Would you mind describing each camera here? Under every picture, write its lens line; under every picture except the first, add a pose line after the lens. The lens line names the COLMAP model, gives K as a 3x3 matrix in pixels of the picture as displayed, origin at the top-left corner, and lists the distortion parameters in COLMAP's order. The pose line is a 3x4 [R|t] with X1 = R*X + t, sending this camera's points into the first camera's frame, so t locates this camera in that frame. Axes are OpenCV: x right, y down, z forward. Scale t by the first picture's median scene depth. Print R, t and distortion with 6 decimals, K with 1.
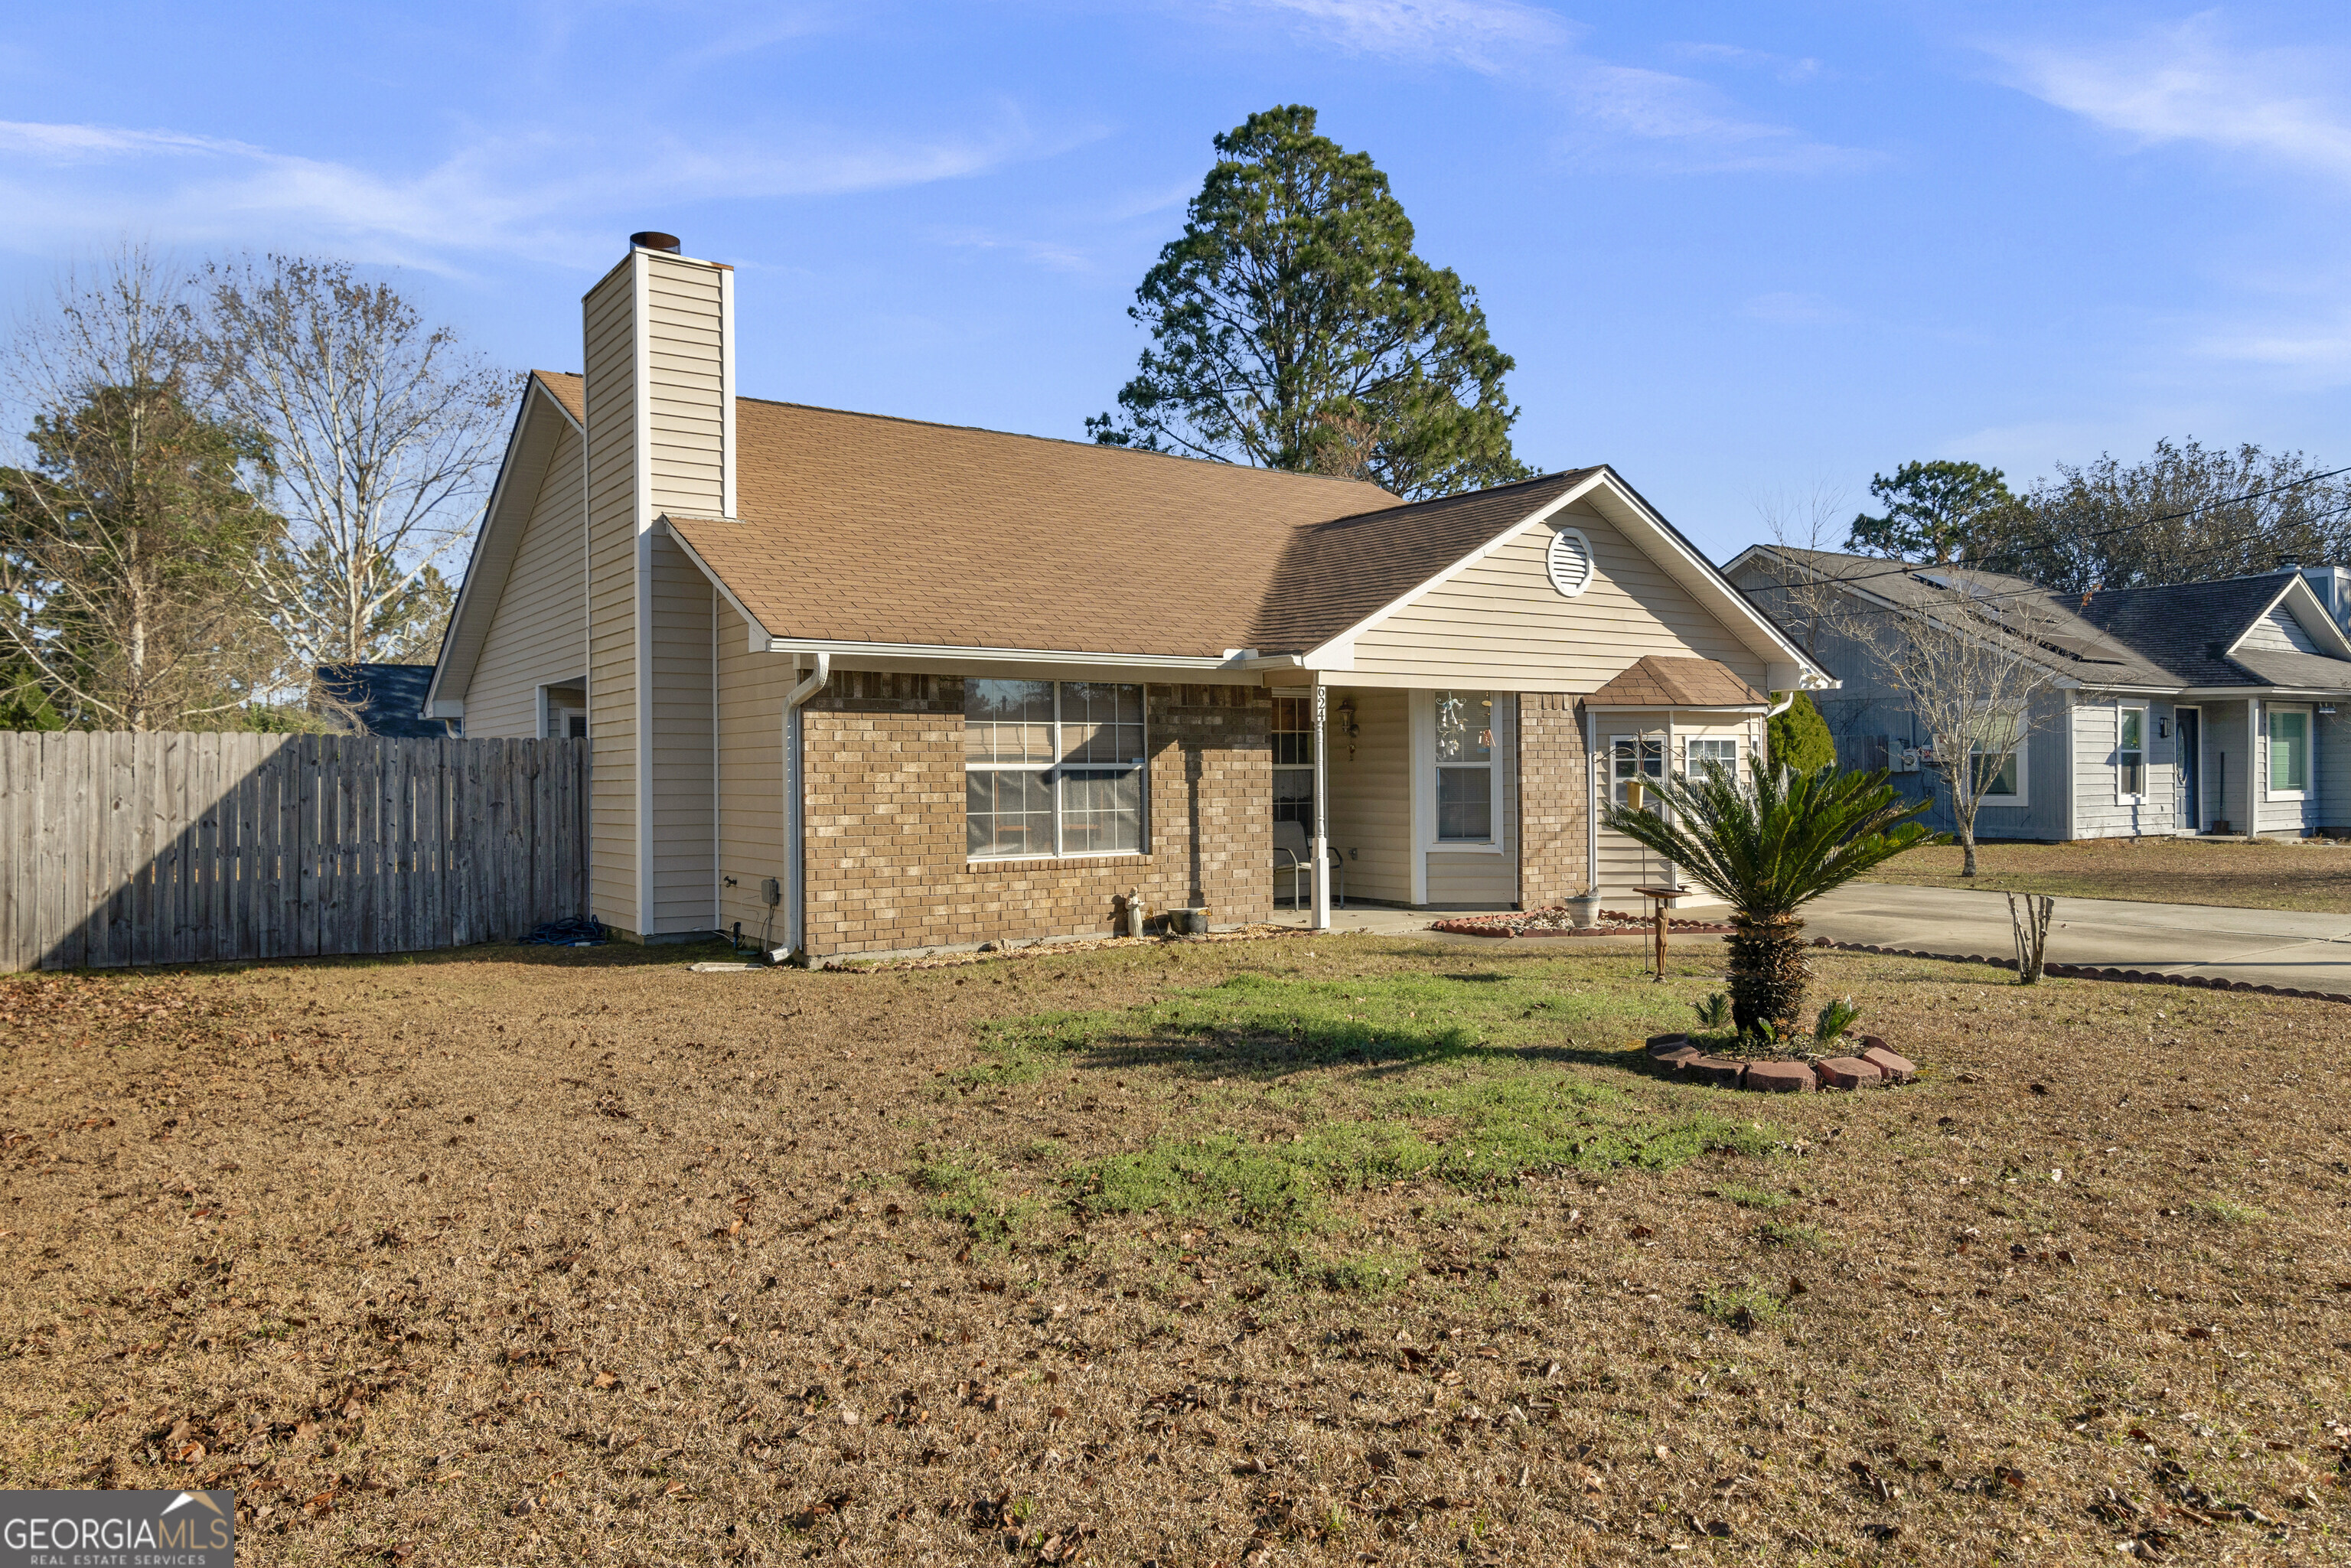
lens RADIAL K [[1551.2, 0, 1161.6], [0, 1551.2, 773.5], [0, 0, 1]] dist [-0.000612, -0.001533]
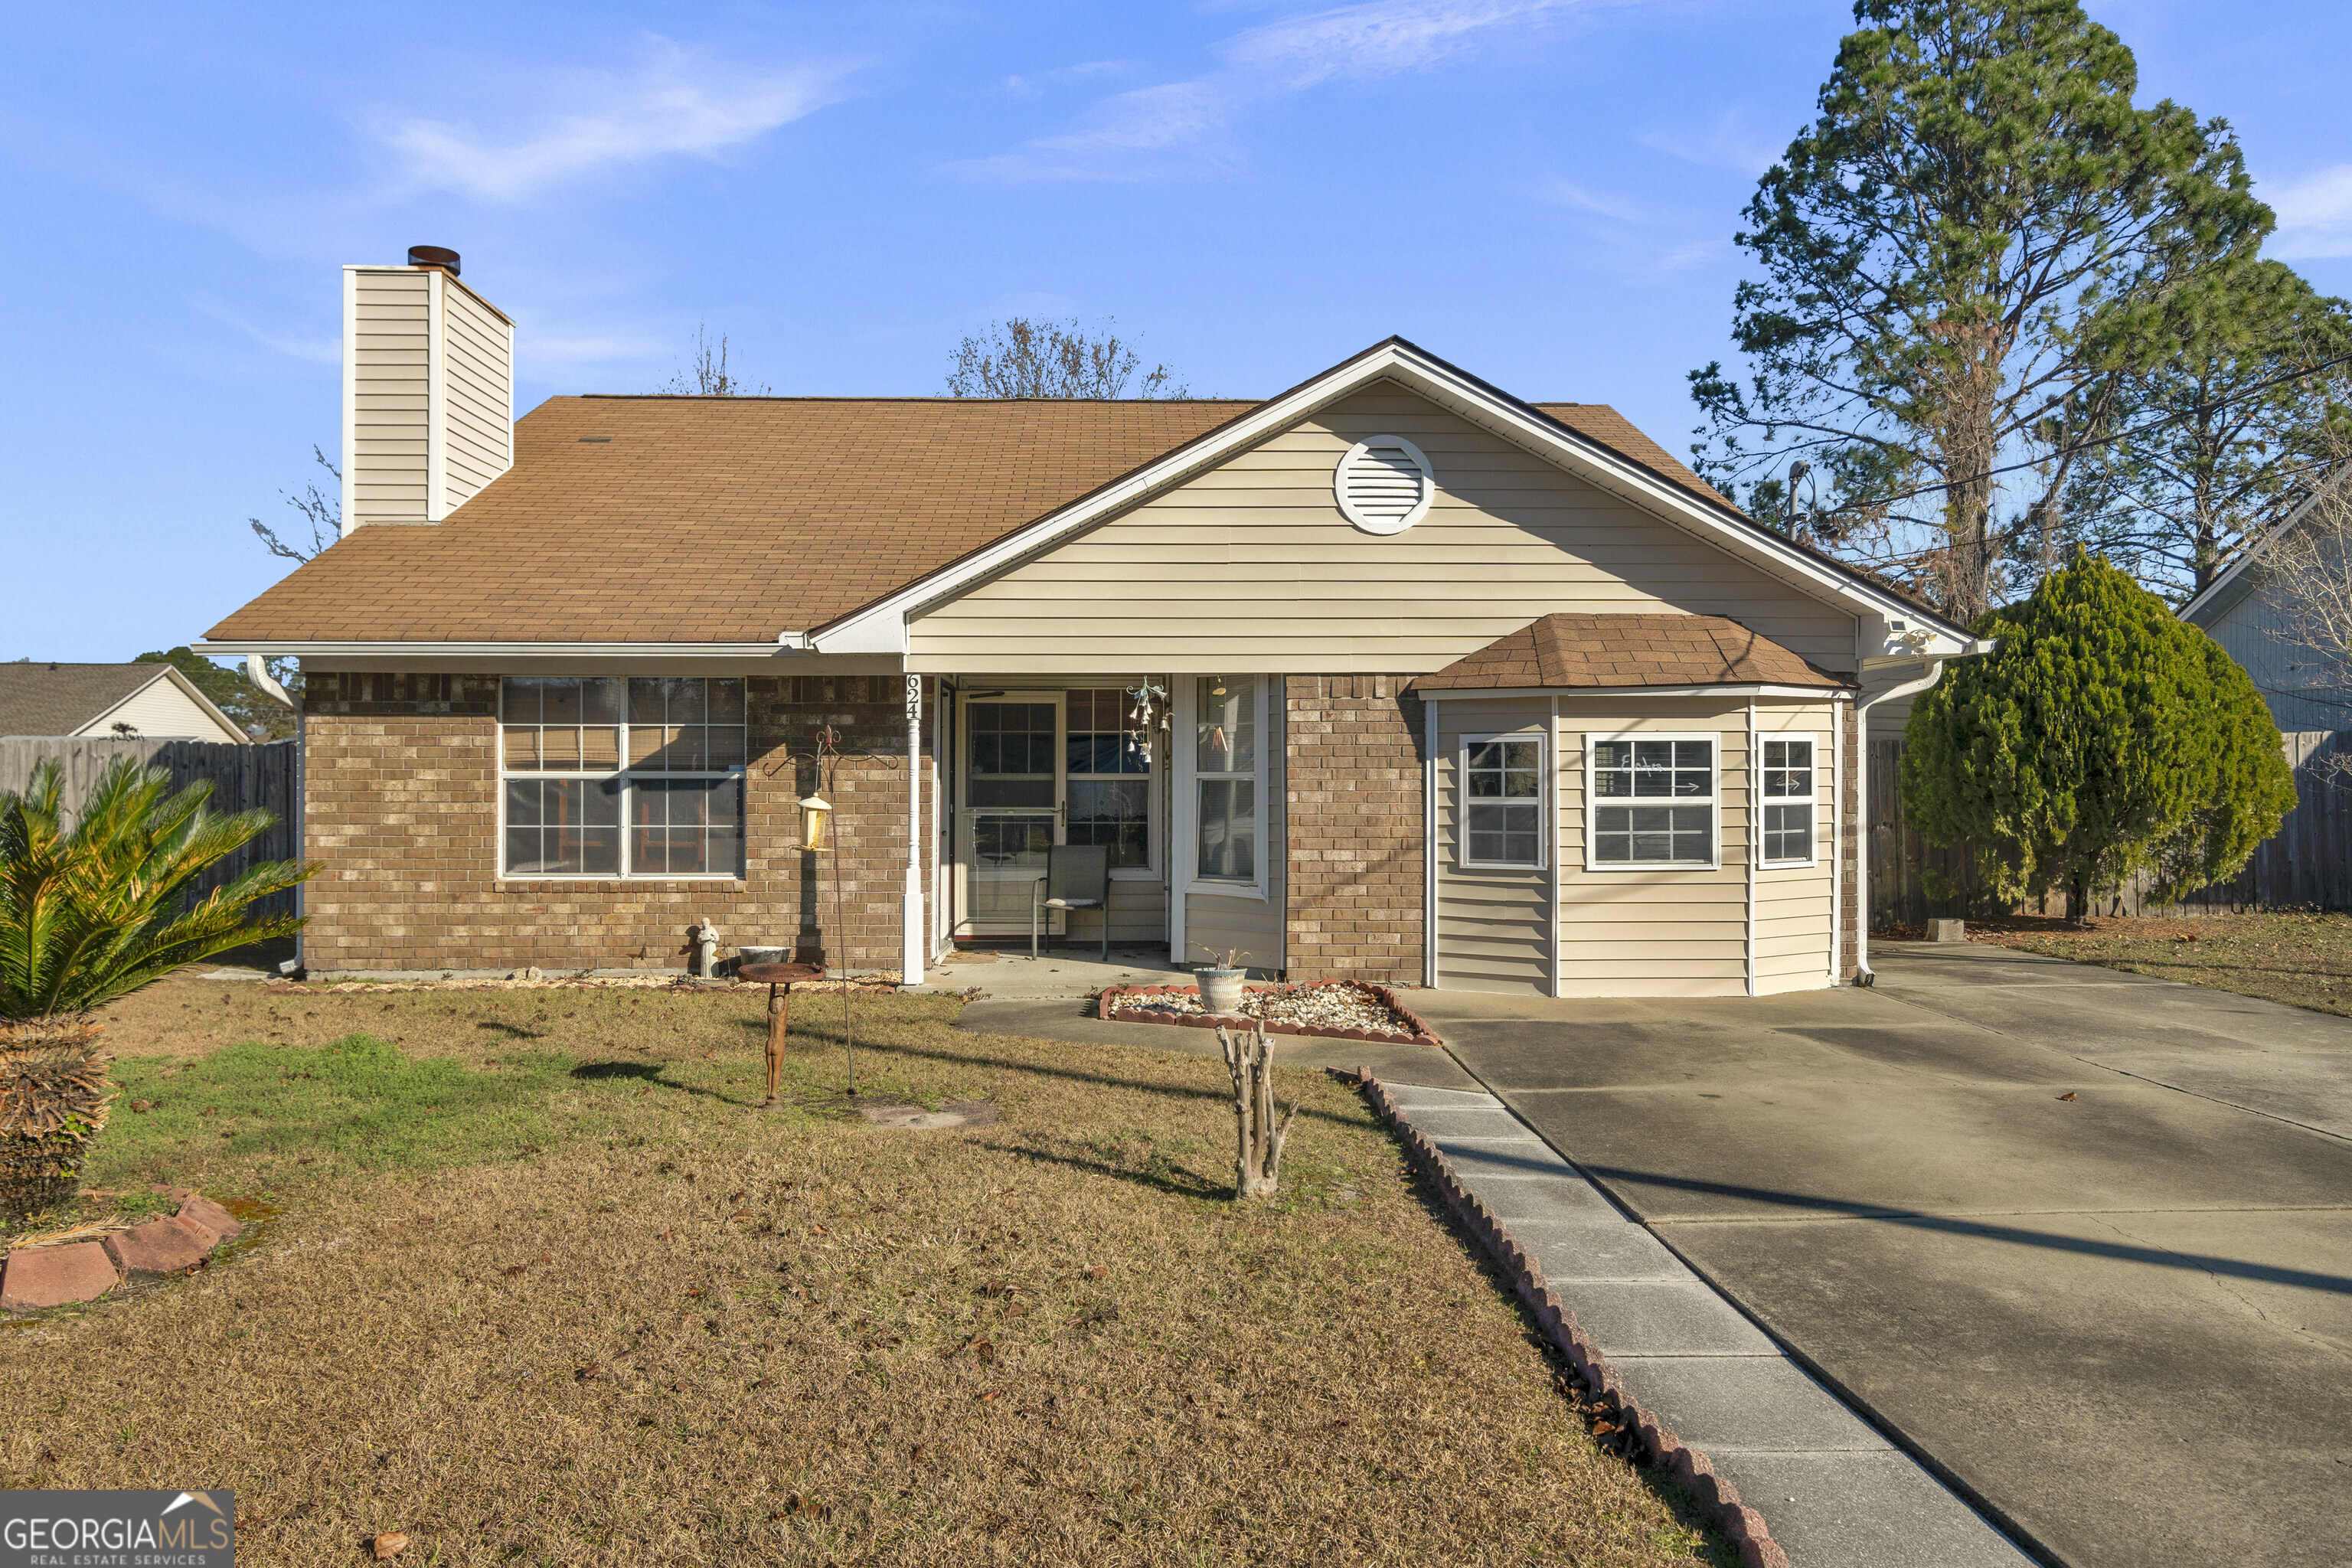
lens RADIAL K [[1552.0, 0, 1168.5], [0, 1552.0, 780.6], [0, 0, 1]] dist [-0.000612, -0.001533]
pose [[0.836008, 0.008397, -0.548653, 0.636879], [-0.008160, 0.999963, 0.002870, -0.005950], [0.548657, 0.002078, 0.836045, 0.415889]]
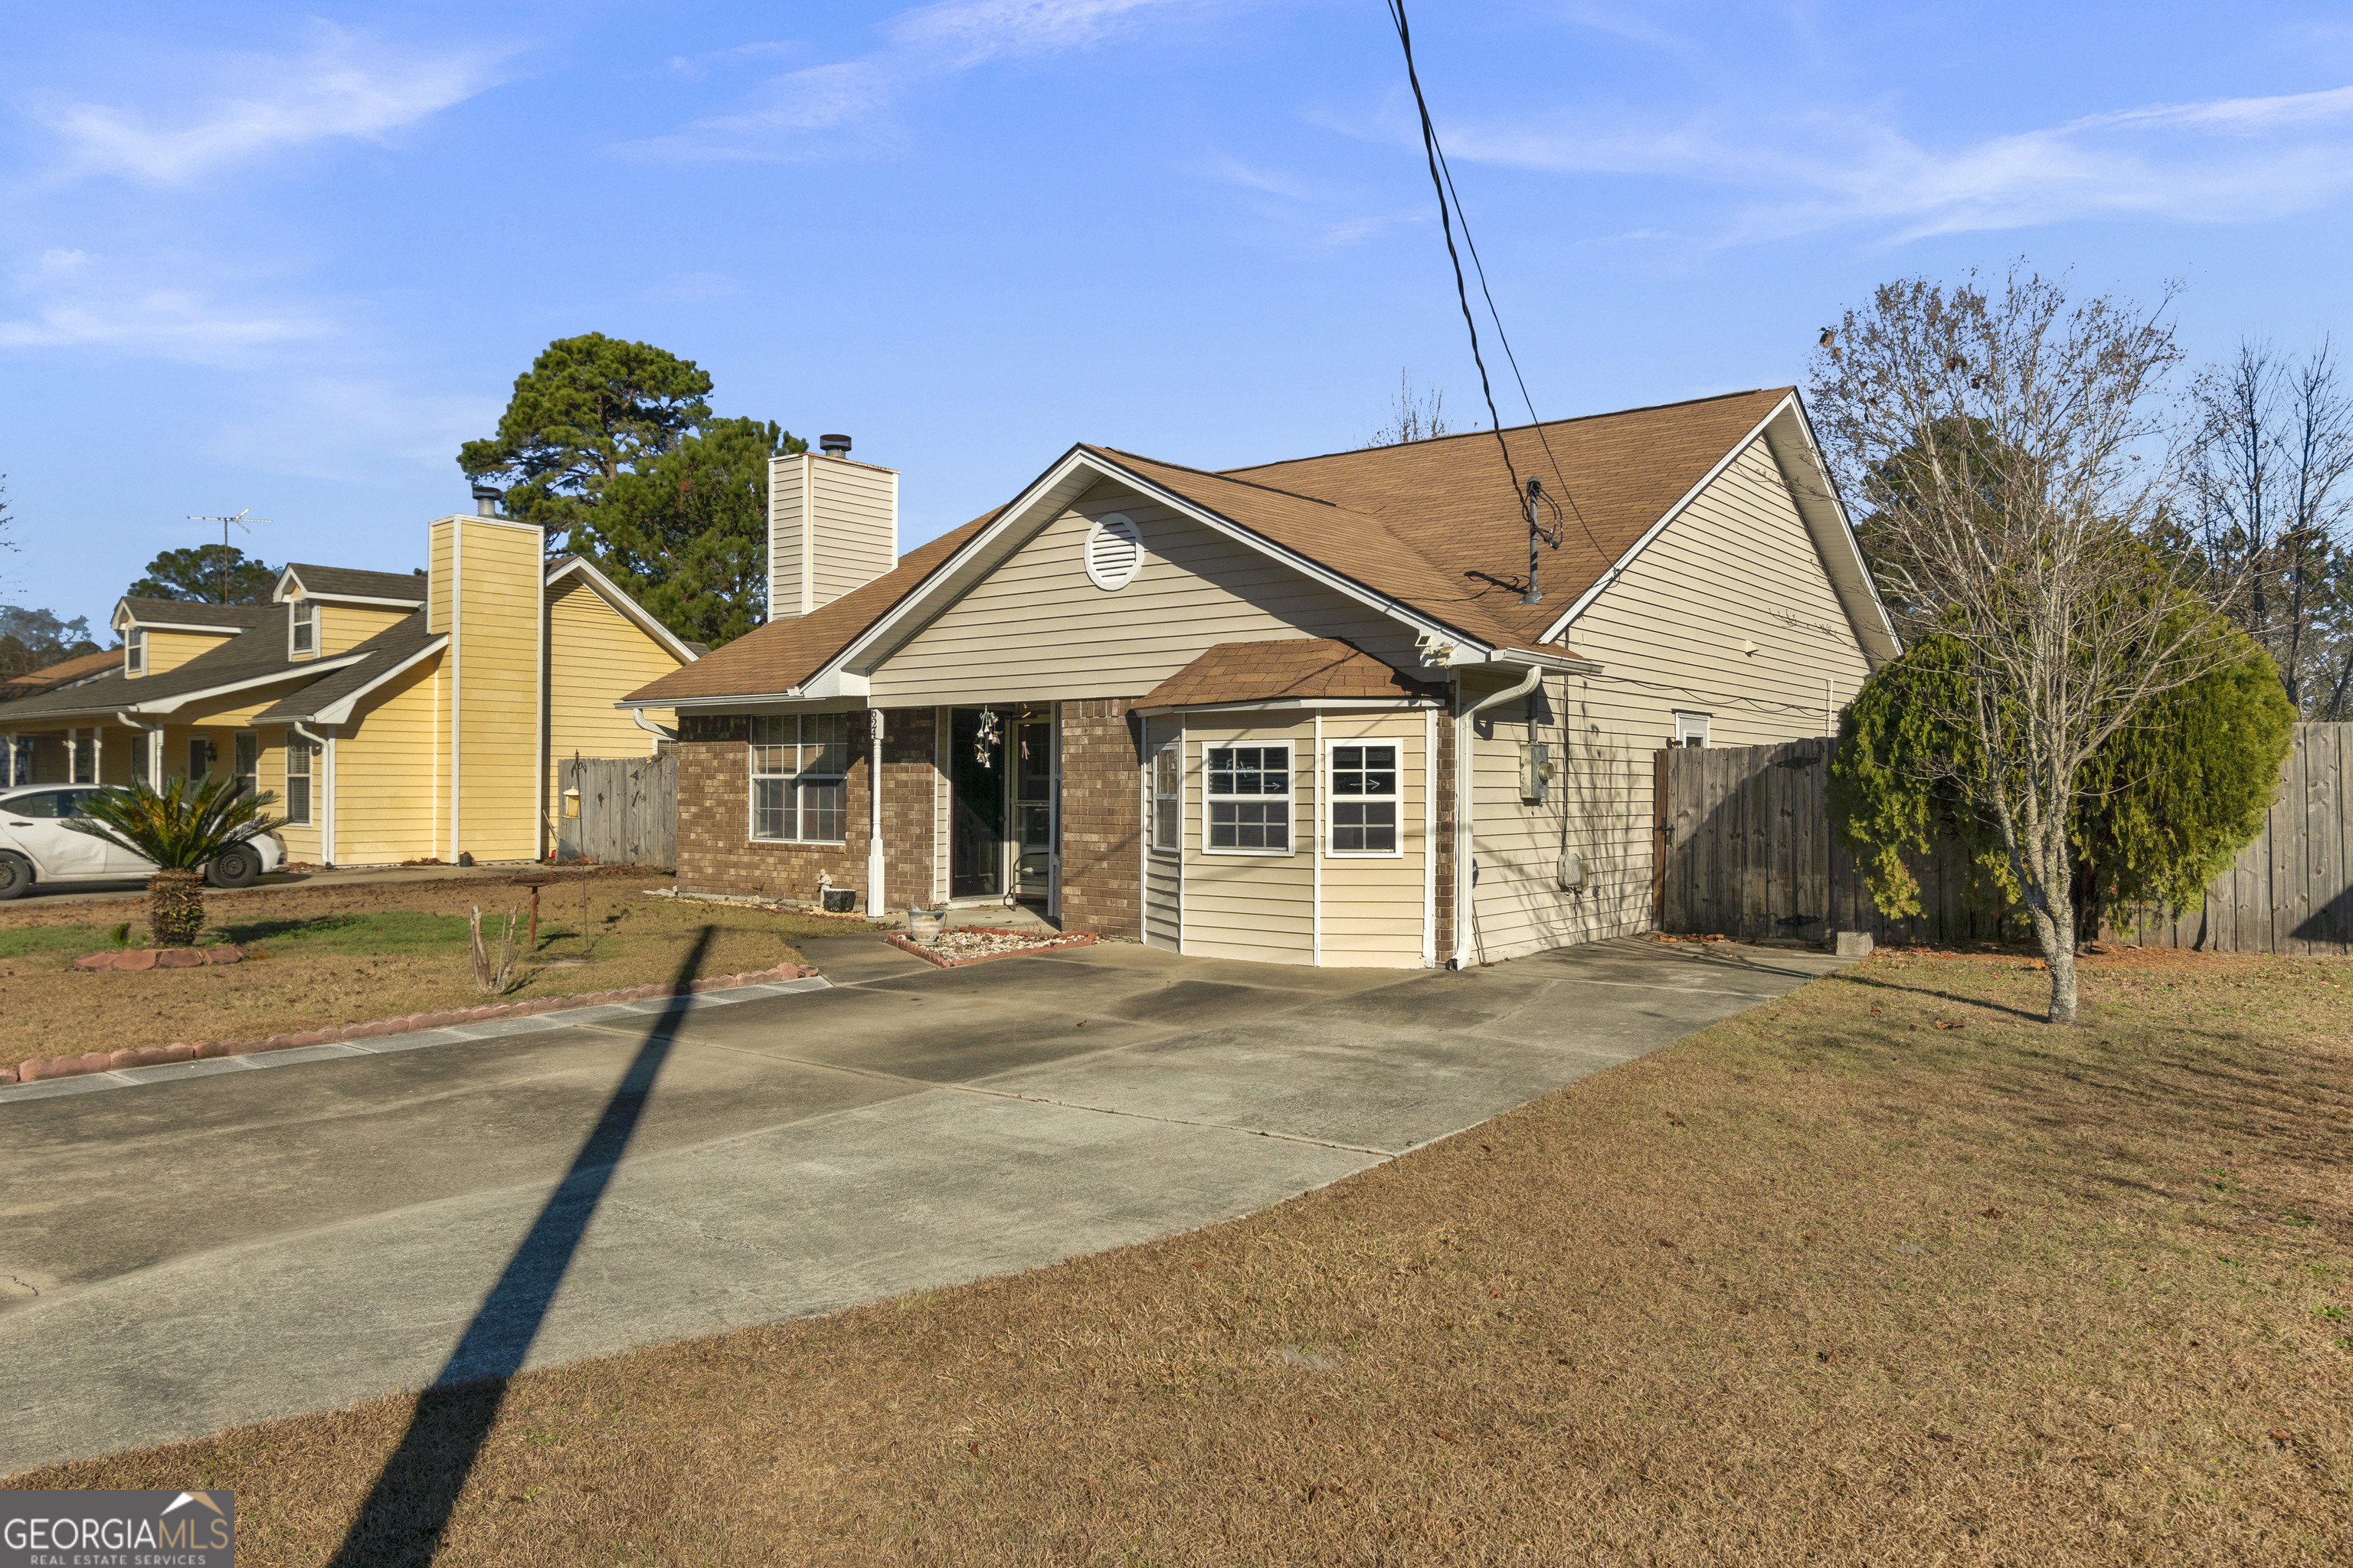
lens RADIAL K [[1552.7, 0, 1168.4], [0, 1552.7, 785.7], [0, 0, 1]] dist [-0.000612, -0.001533]
pose [[0.288796, 0.012013, -0.957315, 1.278519], [-0.005414, 0.999926, 0.010914, -0.012469], [0.957375, 0.002031, 0.288840, 0.871185]]
